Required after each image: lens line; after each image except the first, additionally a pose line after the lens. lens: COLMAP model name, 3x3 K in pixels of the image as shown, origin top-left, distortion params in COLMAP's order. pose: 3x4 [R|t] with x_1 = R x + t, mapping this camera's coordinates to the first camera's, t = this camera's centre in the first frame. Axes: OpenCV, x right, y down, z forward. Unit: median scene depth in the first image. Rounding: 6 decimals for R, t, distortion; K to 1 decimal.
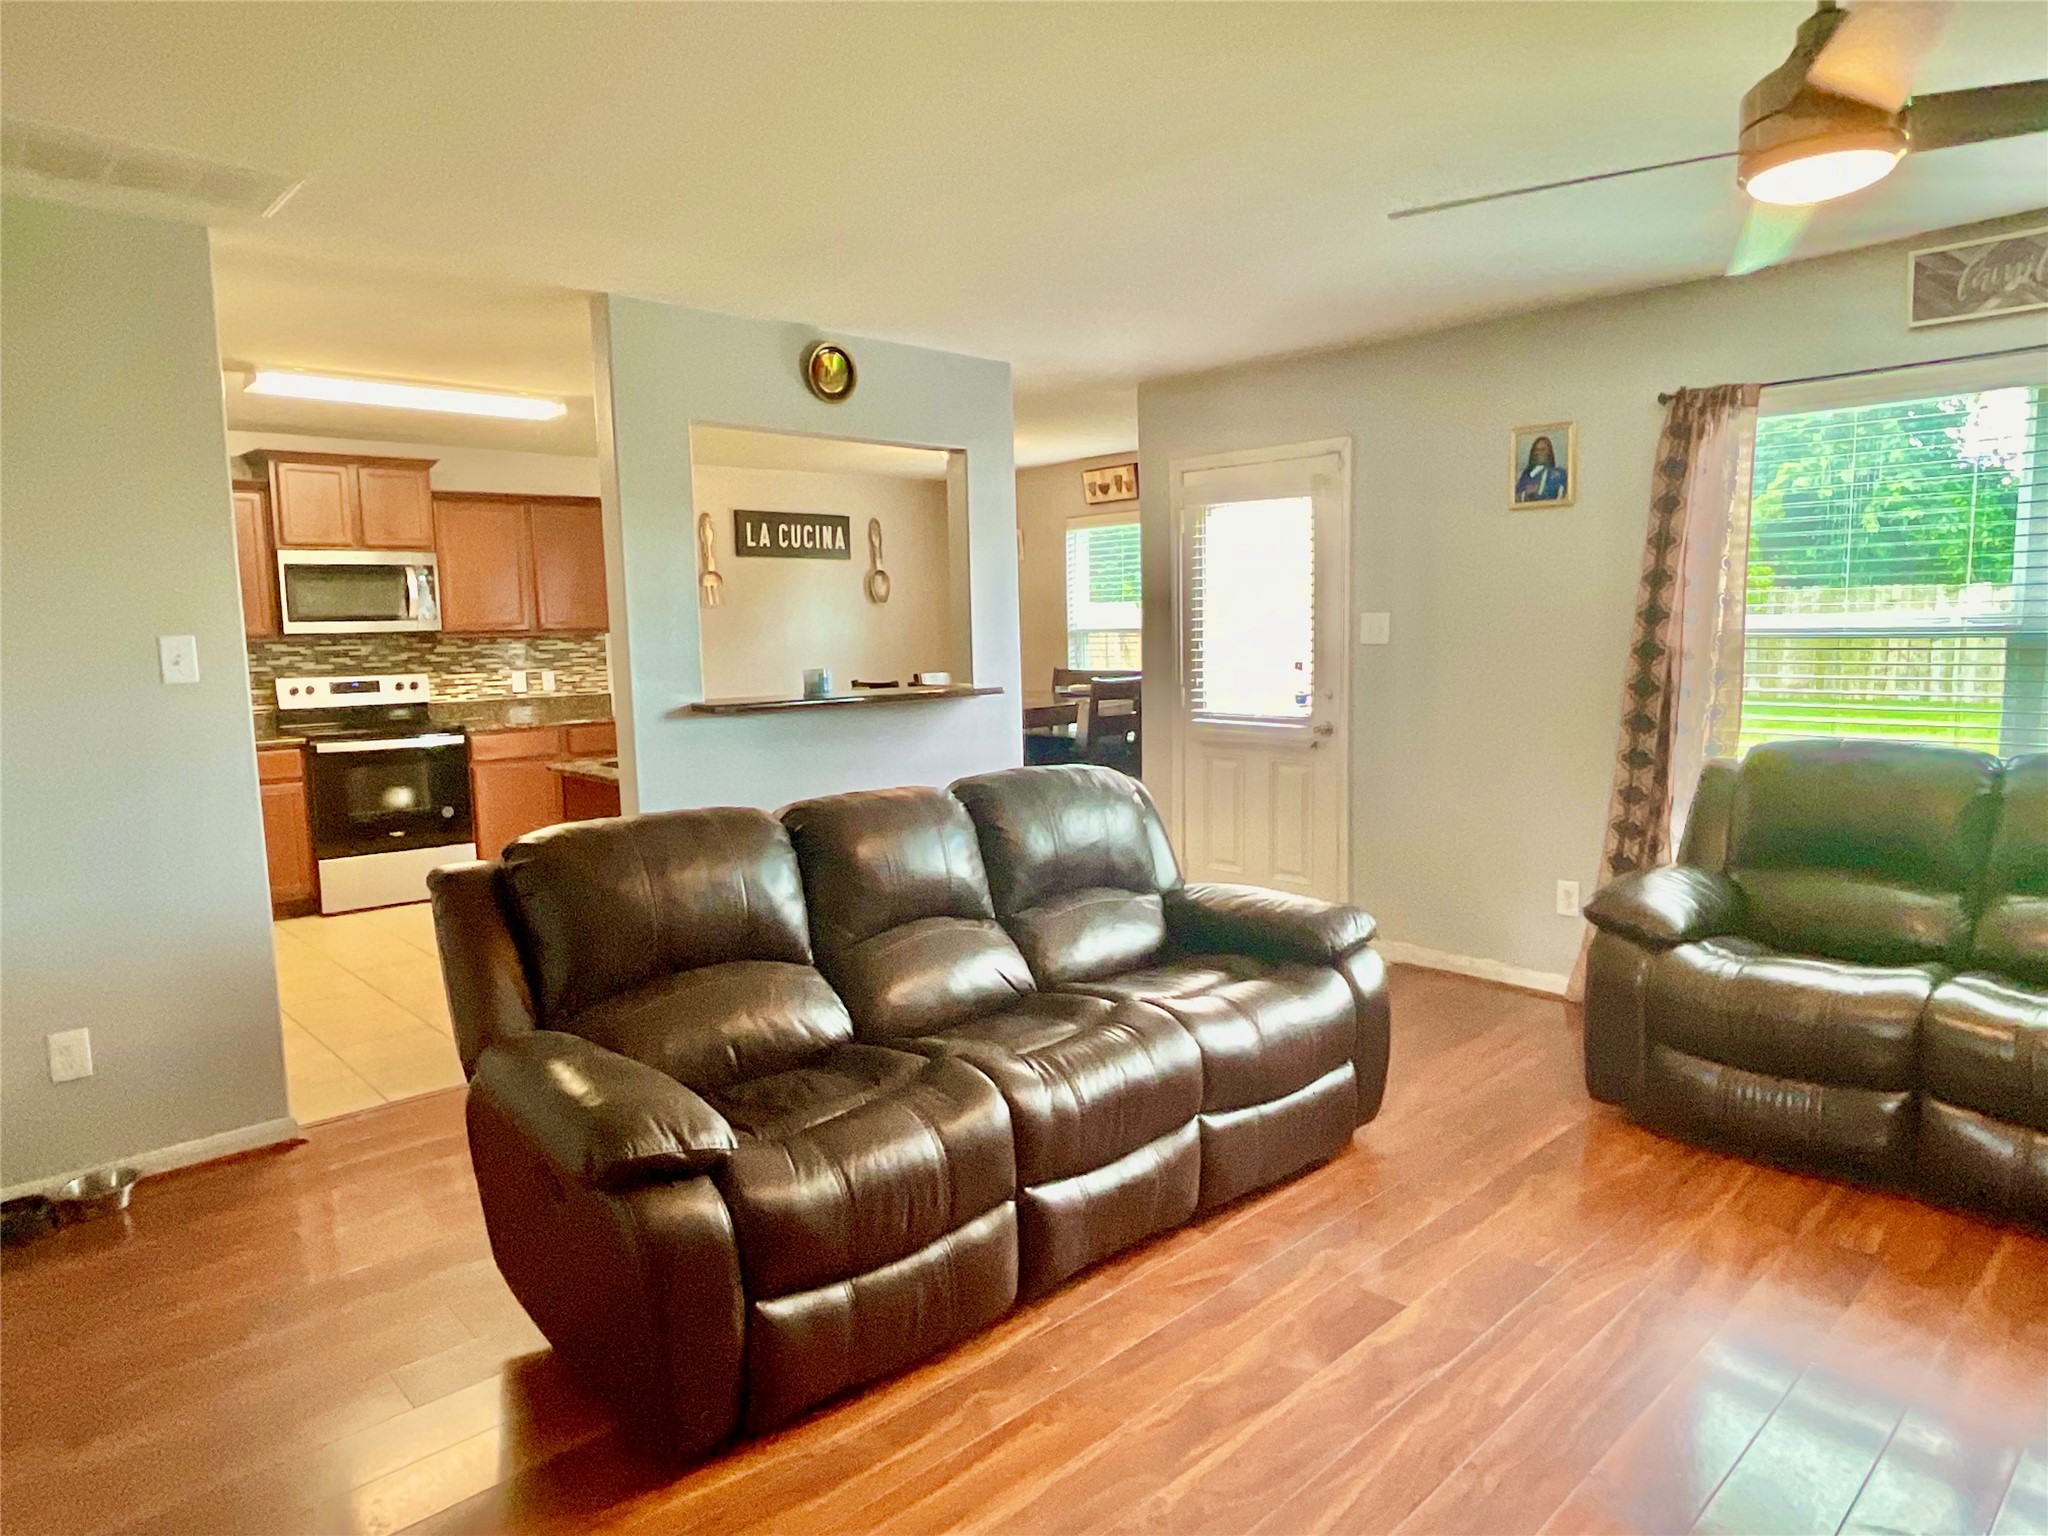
lens RADIAL K [[1255.7, 0, 1022.5], [0, 1255.7, 769.5], [0, 0, 1]] dist [-0.002080, -0.009866]
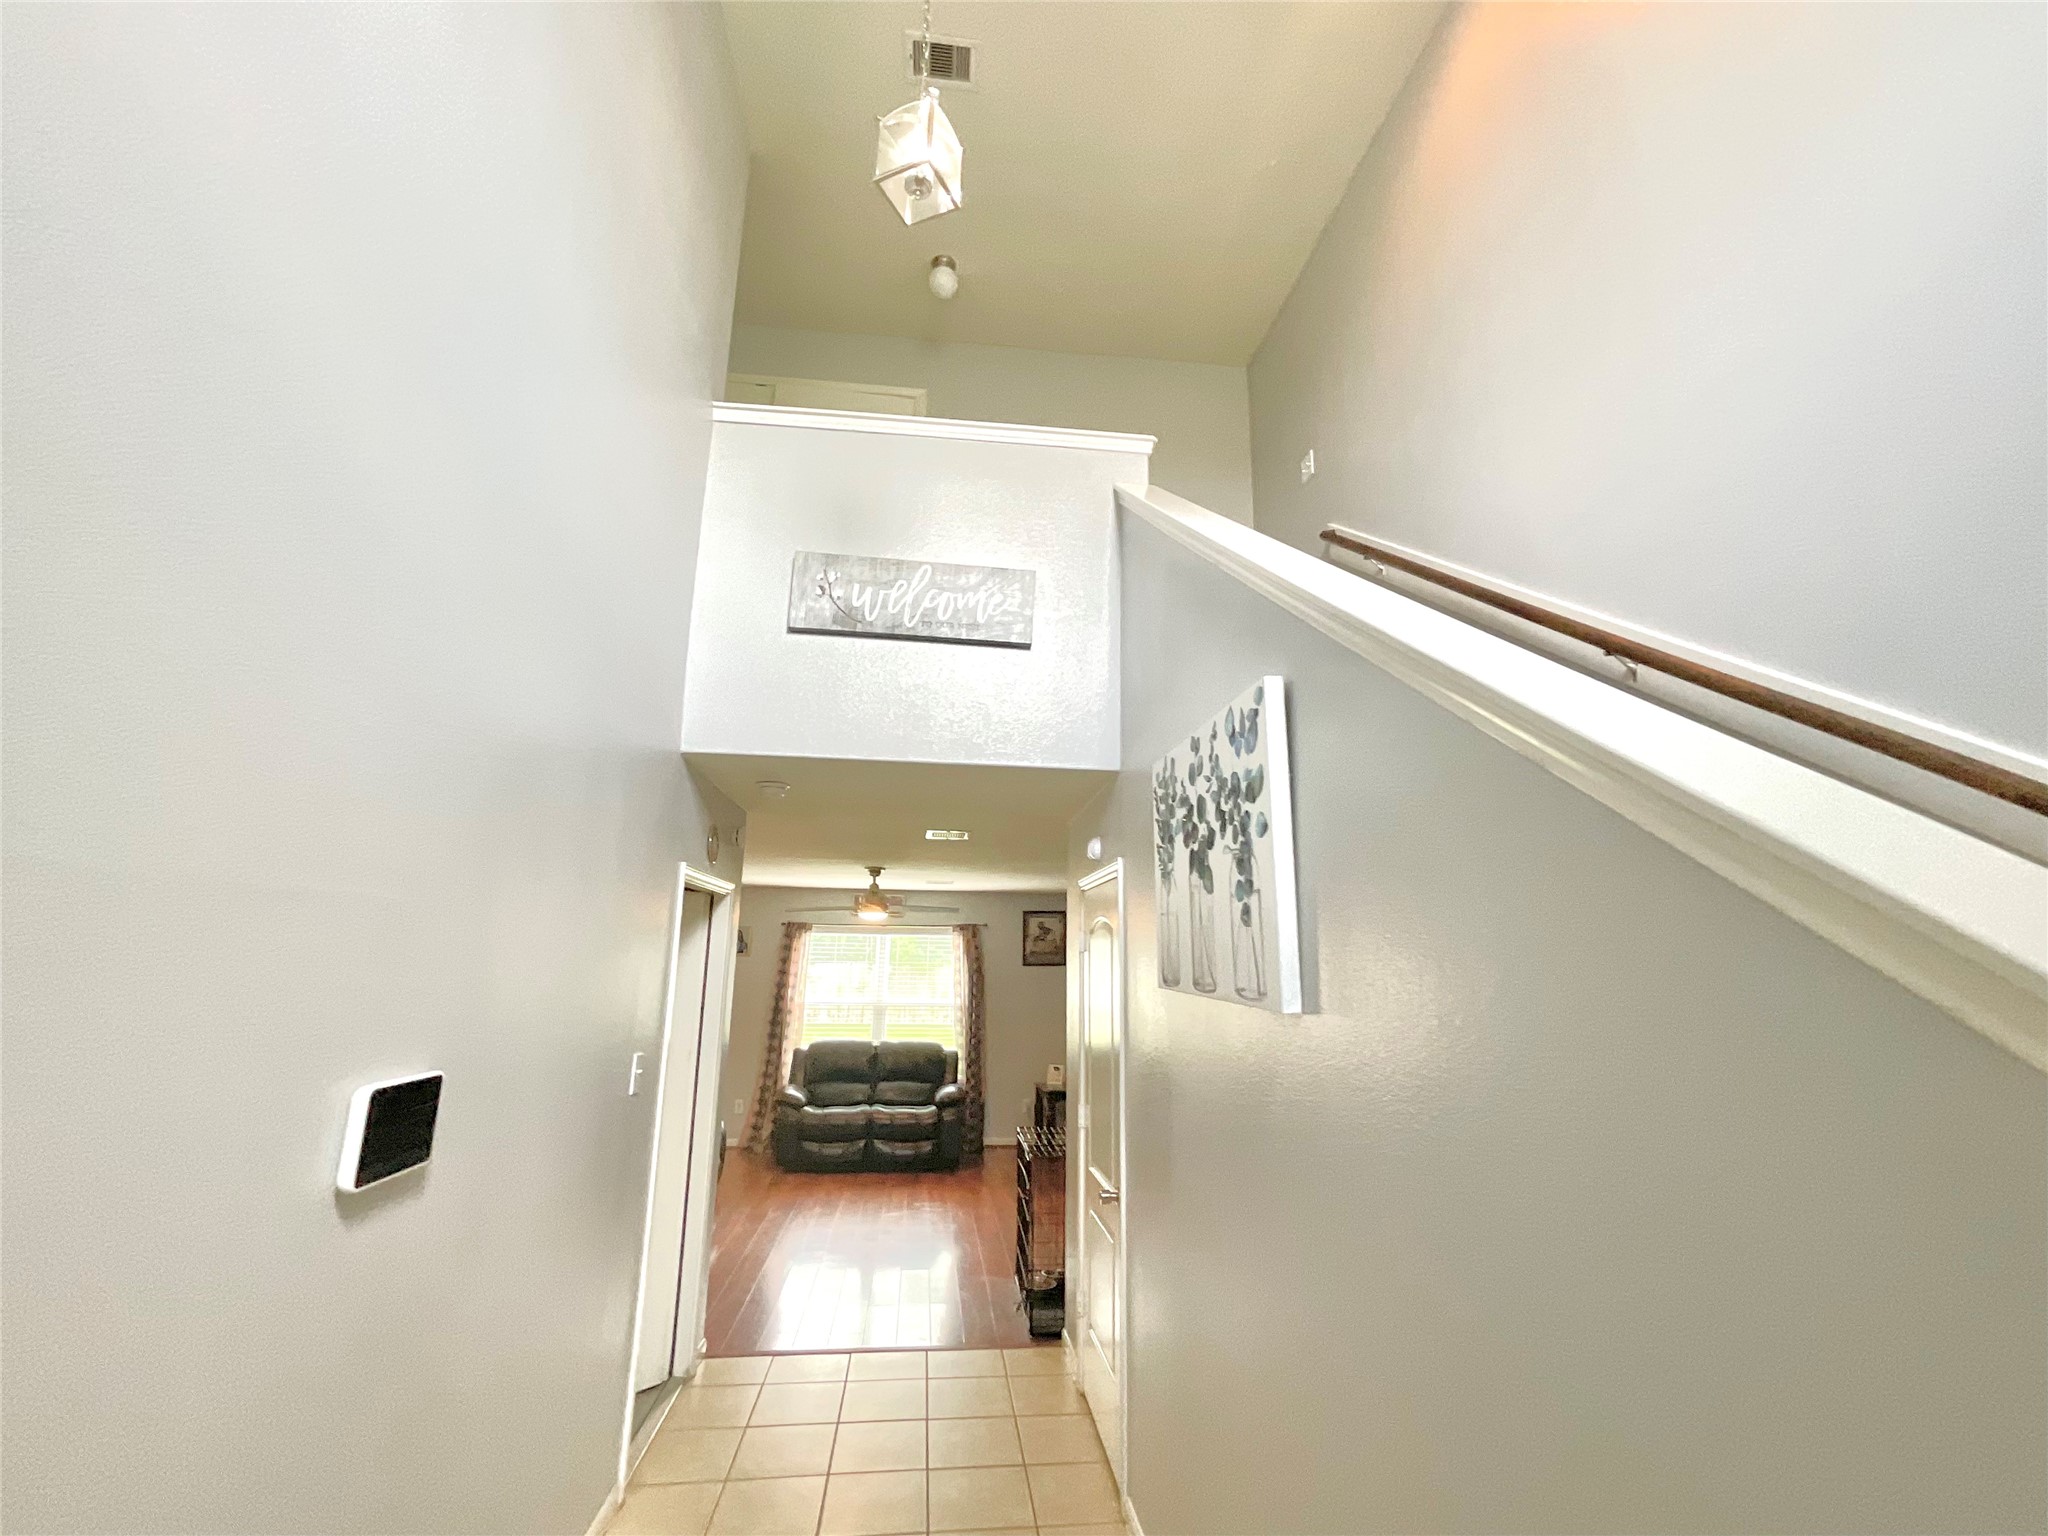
lens RADIAL K [[876.5, 0, 1029.6], [0, 876.5, 772.4], [0, 0, 1]] dist [-0.003864, -0.000208]
pose [[0.592146, 0.201985, 0.780106, -0.899083], [0.065473, 0.952817, -0.296401, 0.022612], [-0.803166, 0.226589, 0.550982, -0.761121]]
